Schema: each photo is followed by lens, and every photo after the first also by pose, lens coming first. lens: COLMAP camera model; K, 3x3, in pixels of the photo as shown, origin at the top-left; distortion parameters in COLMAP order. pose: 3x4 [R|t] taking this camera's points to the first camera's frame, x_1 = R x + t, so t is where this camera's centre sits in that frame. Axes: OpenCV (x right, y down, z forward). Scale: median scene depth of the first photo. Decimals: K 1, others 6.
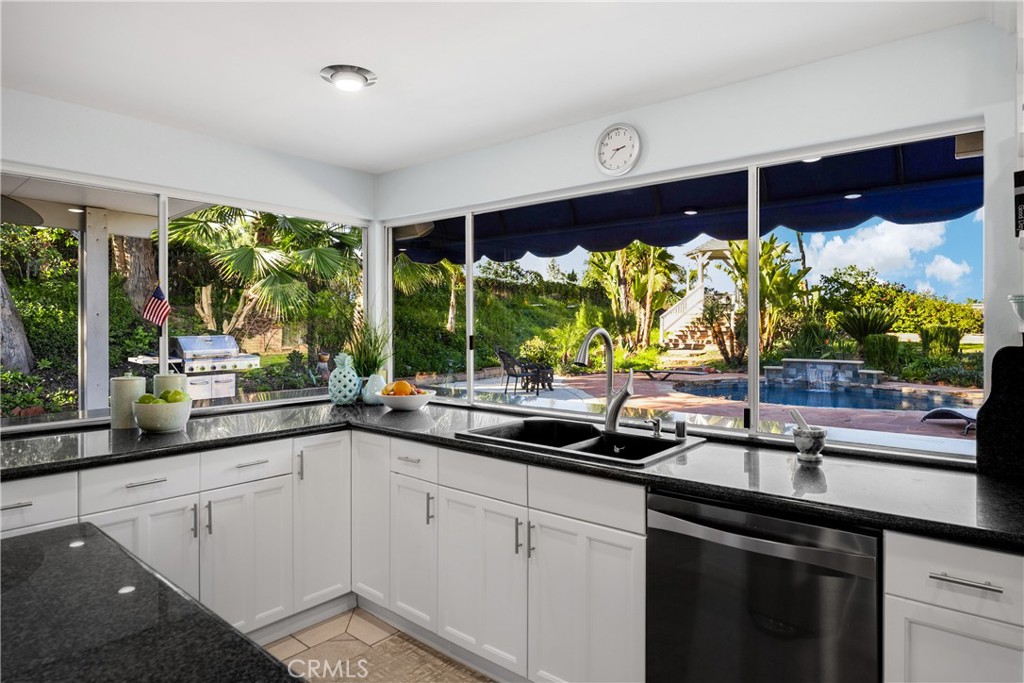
lens RADIAL K [[596.9, 0, 511.7], [0, 596.9, 308.1], [0, 0, 1]] dist [-0.000447, -0.001044]
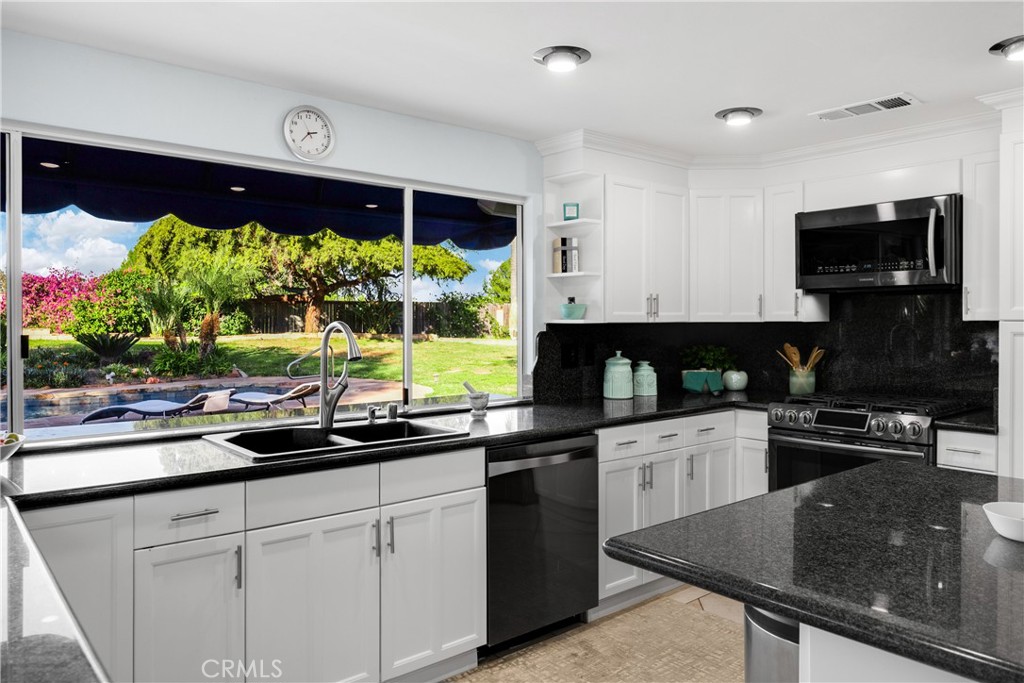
lens RADIAL K [[709.0, 0, 512.0], [0, 709.0, 341.5], [0, 0, 1]] dist [0.001510, -0.000250]
pose [[0.165840, -0.019954, 0.985951, -1.067888], [-0.020741, 0.999504, 0.023717, 0.036349], [-0.985935, -0.024383, 0.165344, 0.610263]]
